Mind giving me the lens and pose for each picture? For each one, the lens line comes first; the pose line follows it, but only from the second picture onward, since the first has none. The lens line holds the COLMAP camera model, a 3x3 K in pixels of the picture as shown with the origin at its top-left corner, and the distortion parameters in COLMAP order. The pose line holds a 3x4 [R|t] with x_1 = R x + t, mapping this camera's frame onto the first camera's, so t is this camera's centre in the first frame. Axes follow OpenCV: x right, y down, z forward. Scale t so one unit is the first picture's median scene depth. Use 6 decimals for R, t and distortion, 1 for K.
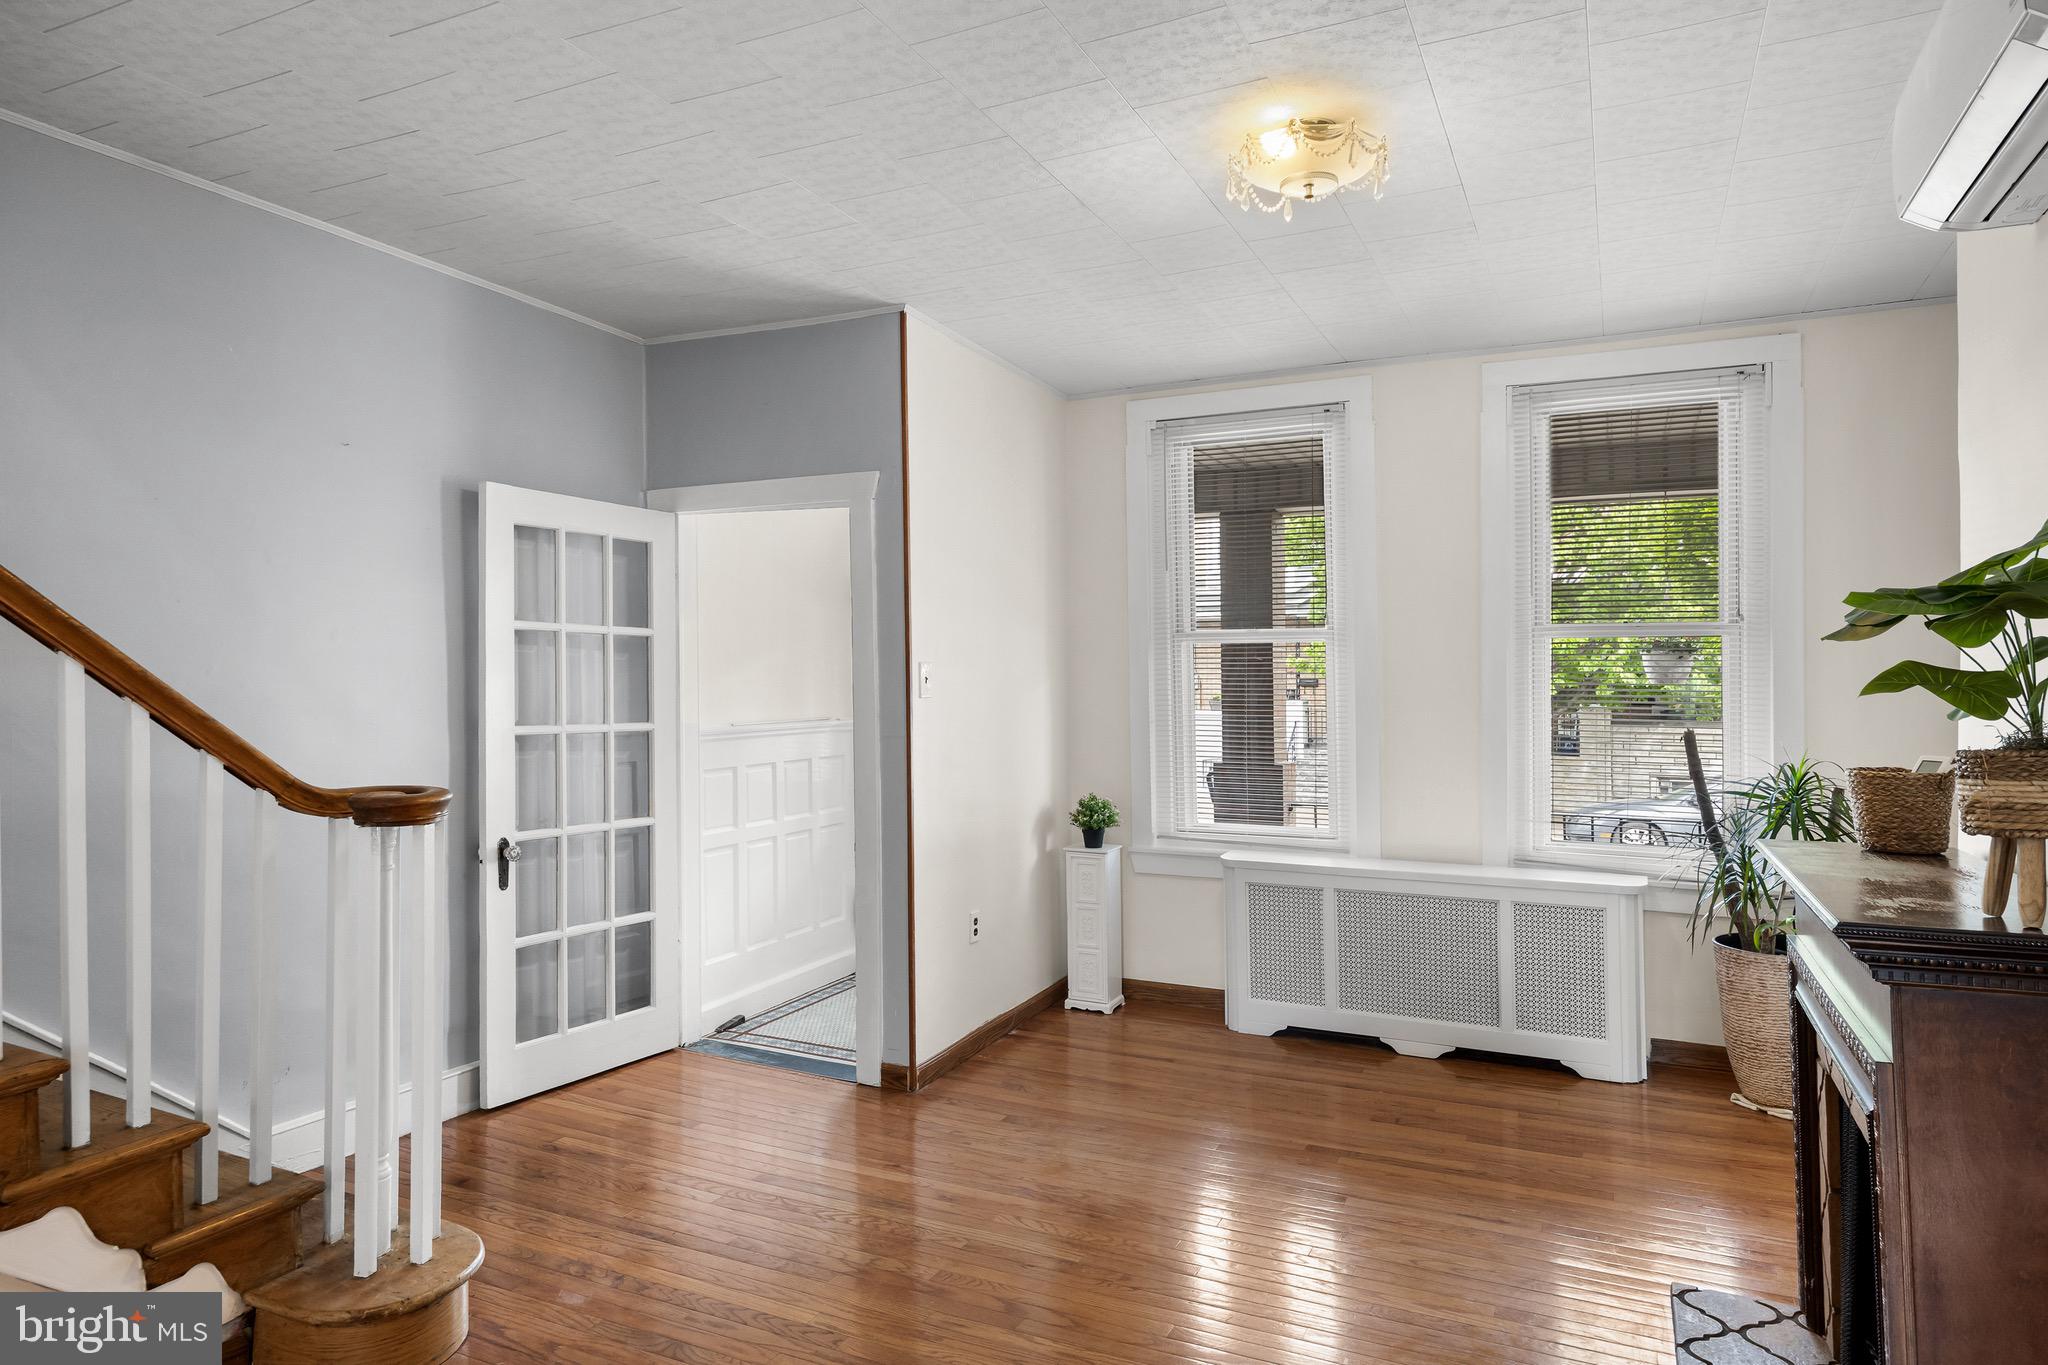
lens RADIAL K [[1242.4, 0, 1030.5], [0, 1242.4, 681.8], [0, 0, 1]] dist [0.009746, 0.003677]
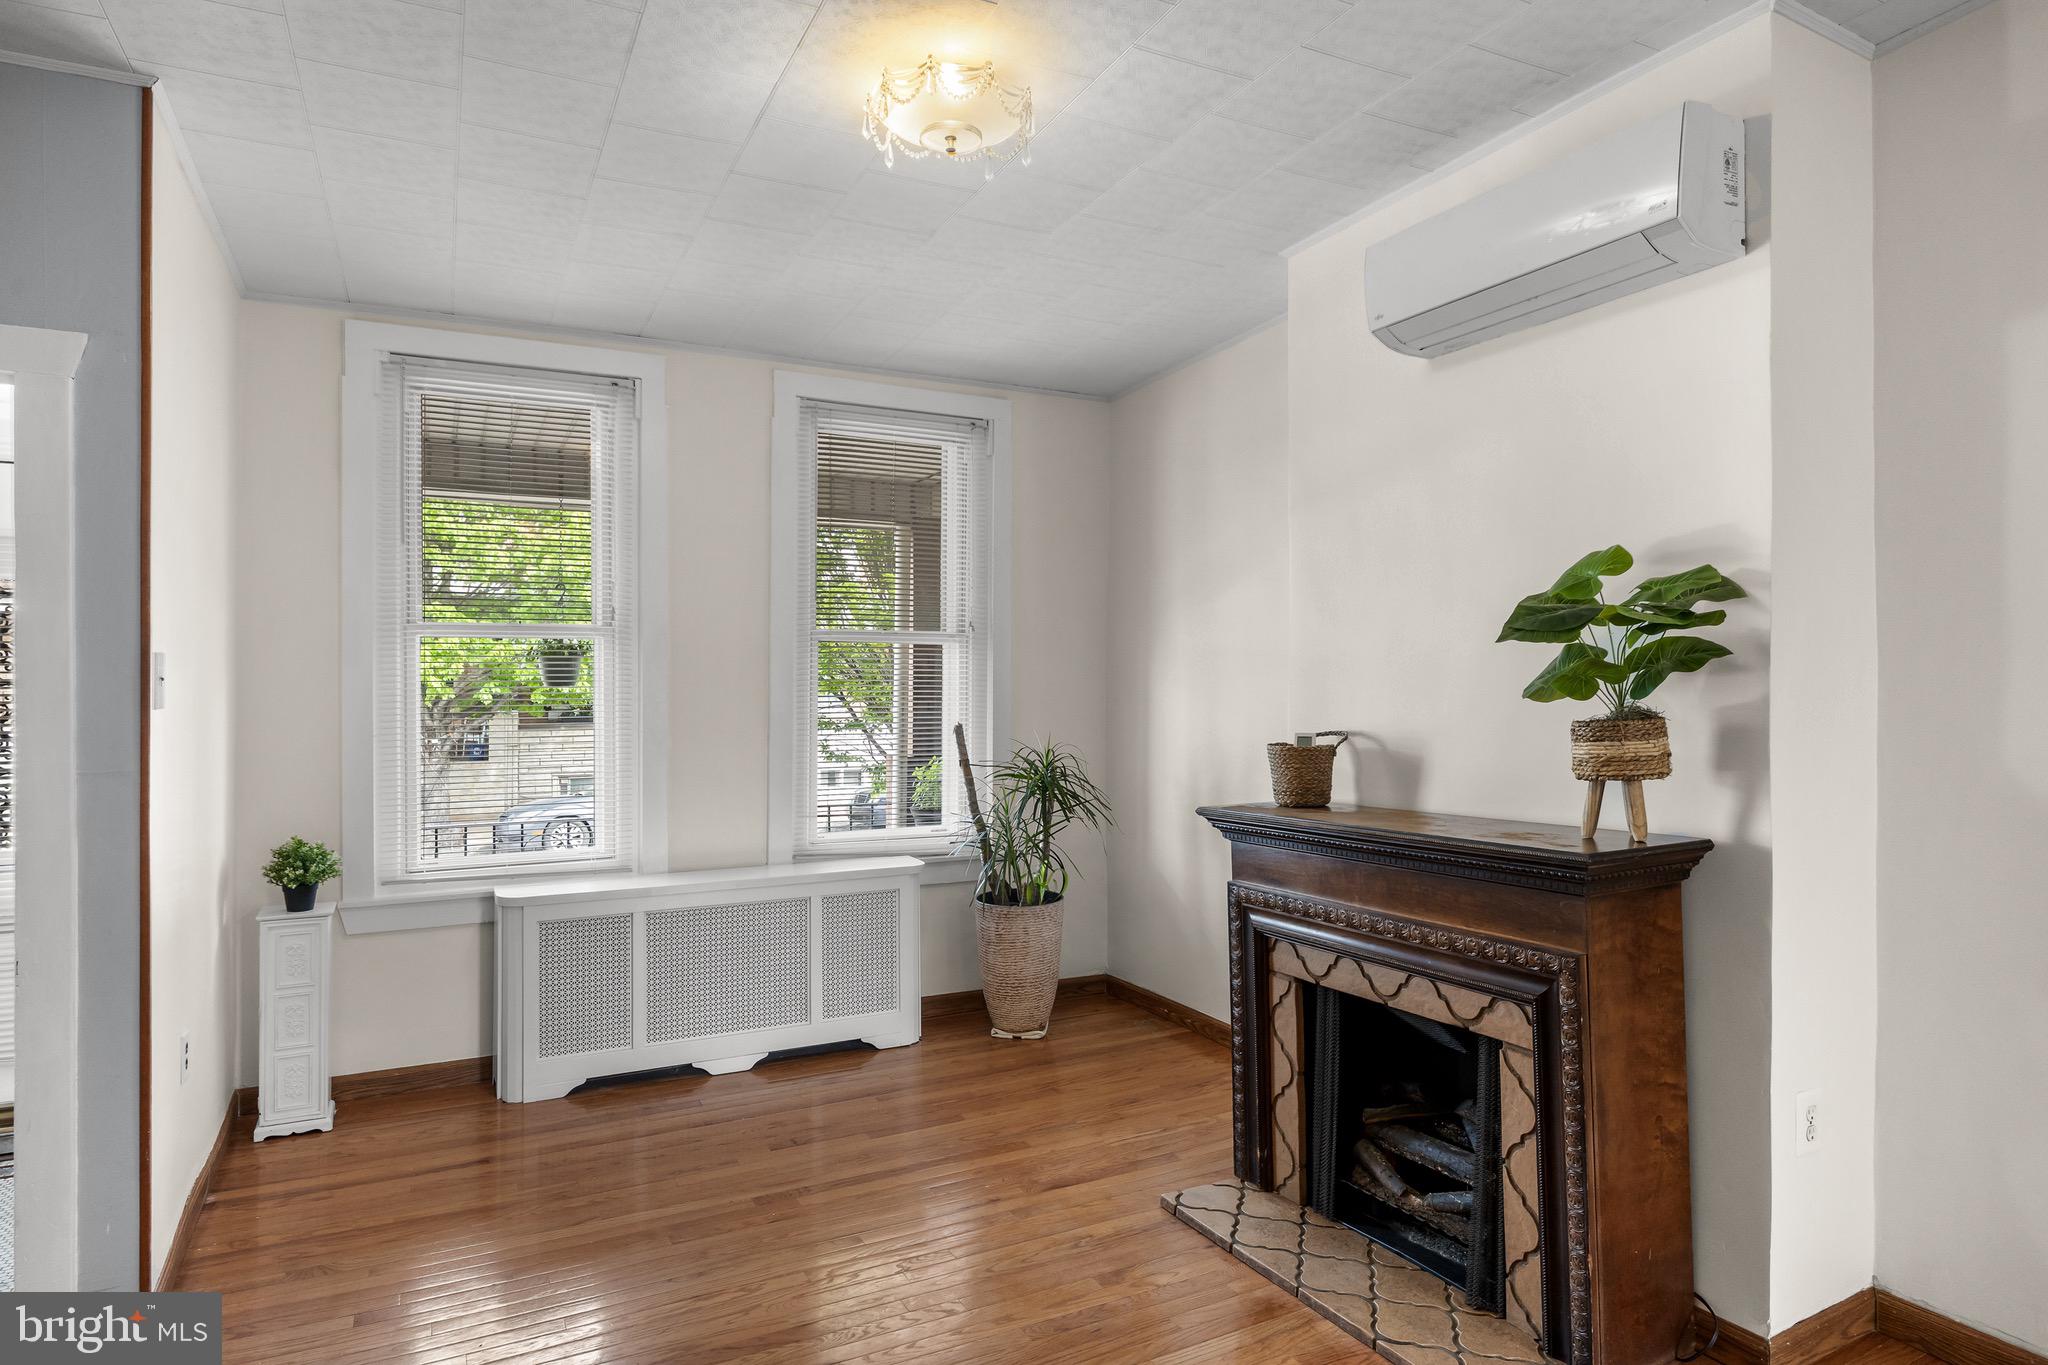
lens RADIAL K [[1150.9, 0, 1006.2], [0, 1150.9, 673.2], [0, 0, 1]] dist [-0.000944, -0.002772]
pose [[0.612575, 0.004669, 0.790399, -0.261905], [0.007542, 0.999902, -0.011752, 0.004228], [-0.790376, 0.013160, 0.612480, 0.280987]]
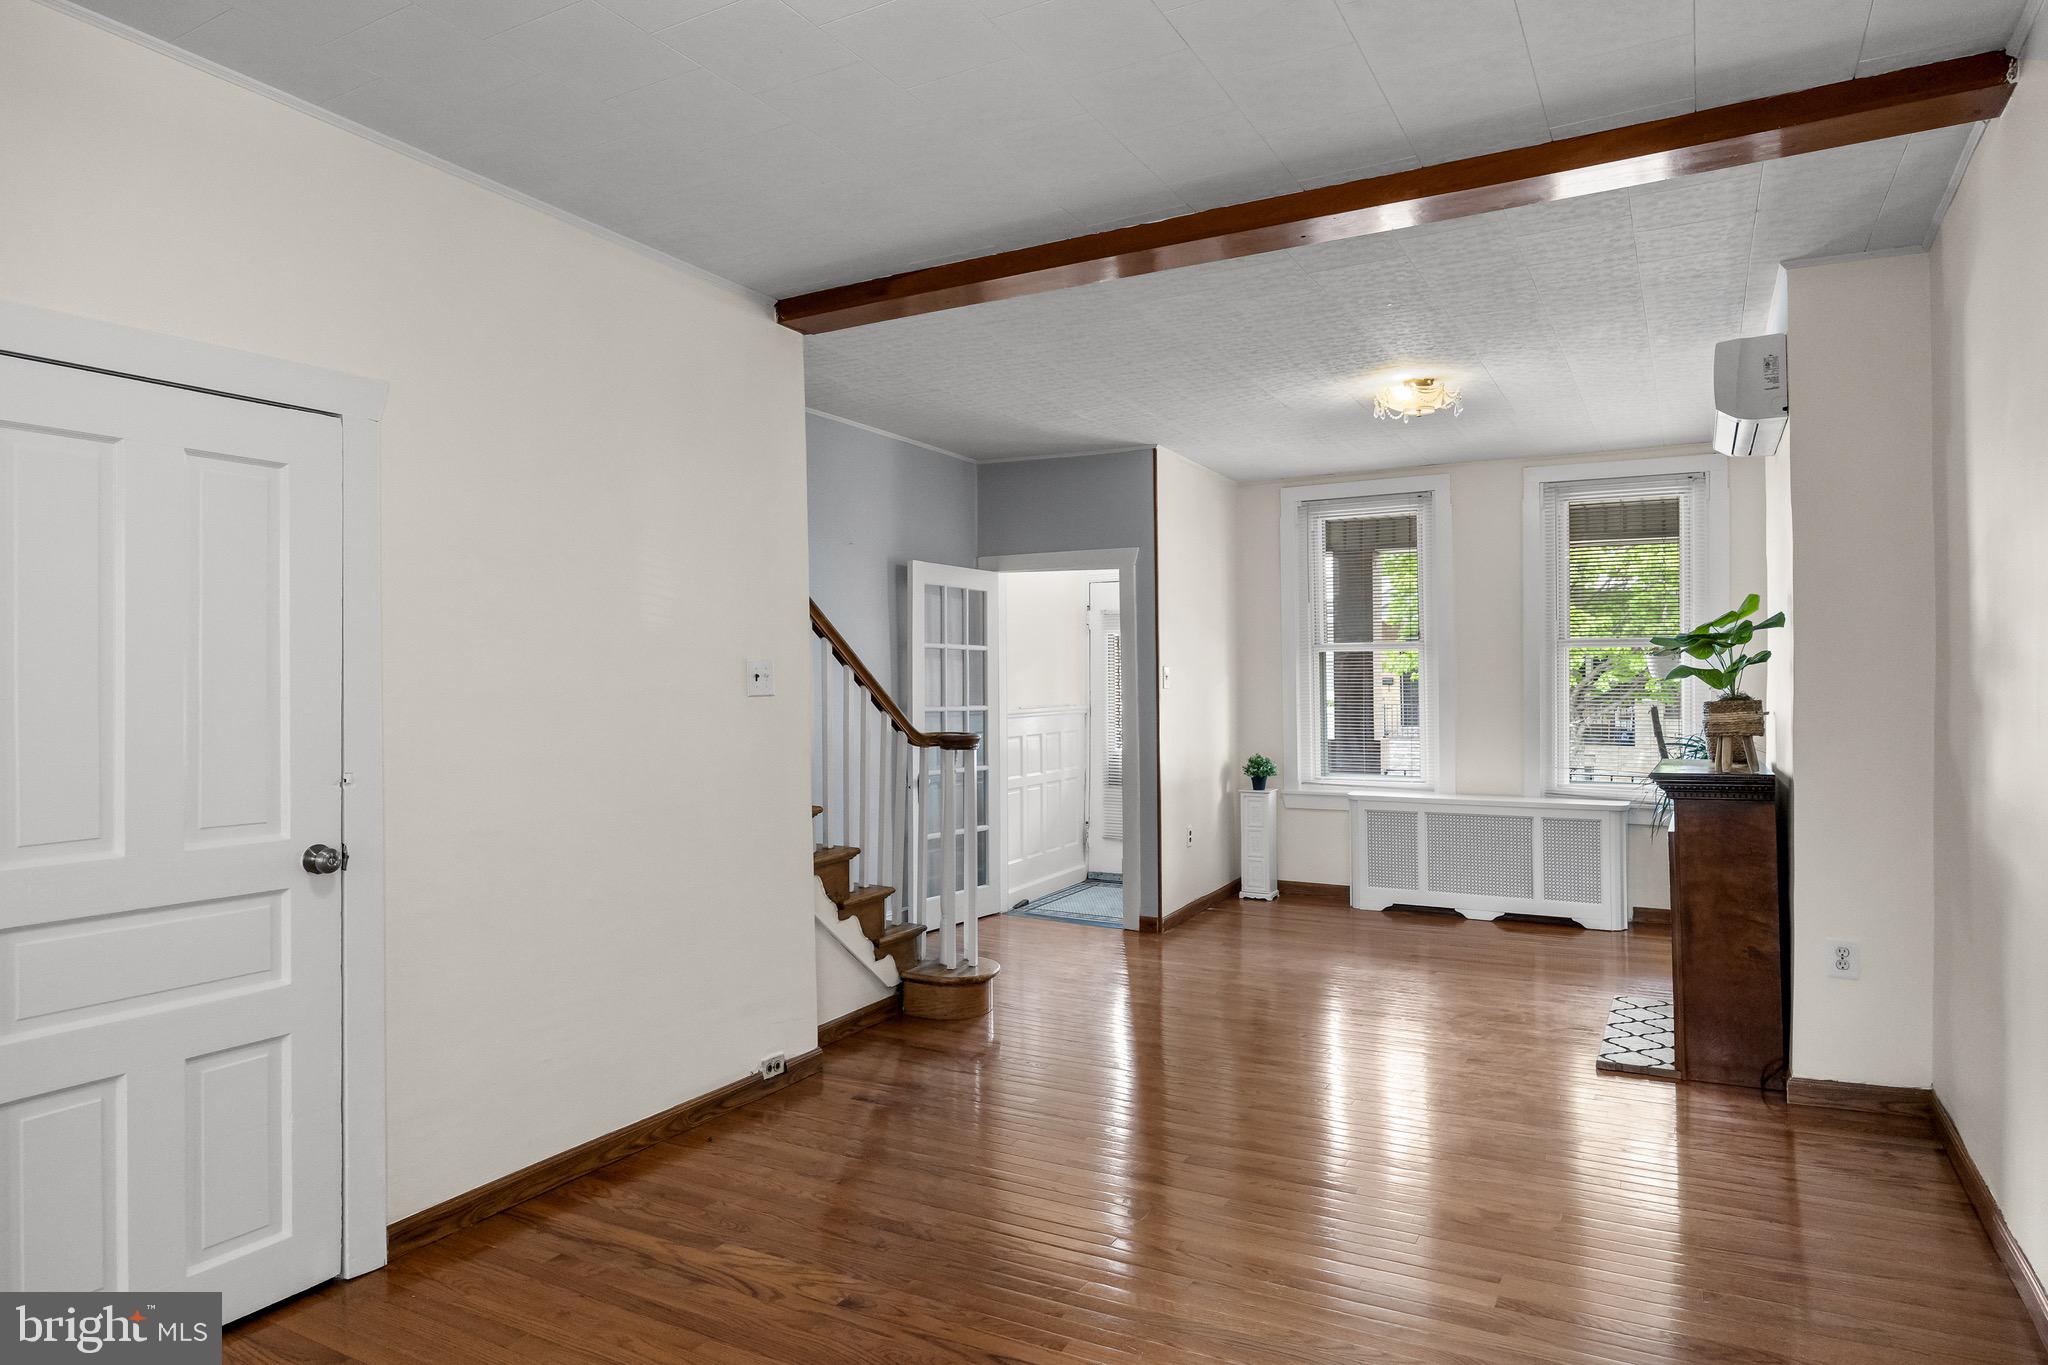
lens RADIAL K [[1242.4, 0, 1035.3], [0, 1242.4, 706.4], [0, 0, 1]] dist [0.009746, 0.003677]
pose [[0.998817, -0.004354, -0.048423, -0.162336], [0.005283, 0.999804, 0.019079, 0.004077], [0.048331, -0.019312, 0.998645, -0.557565]]
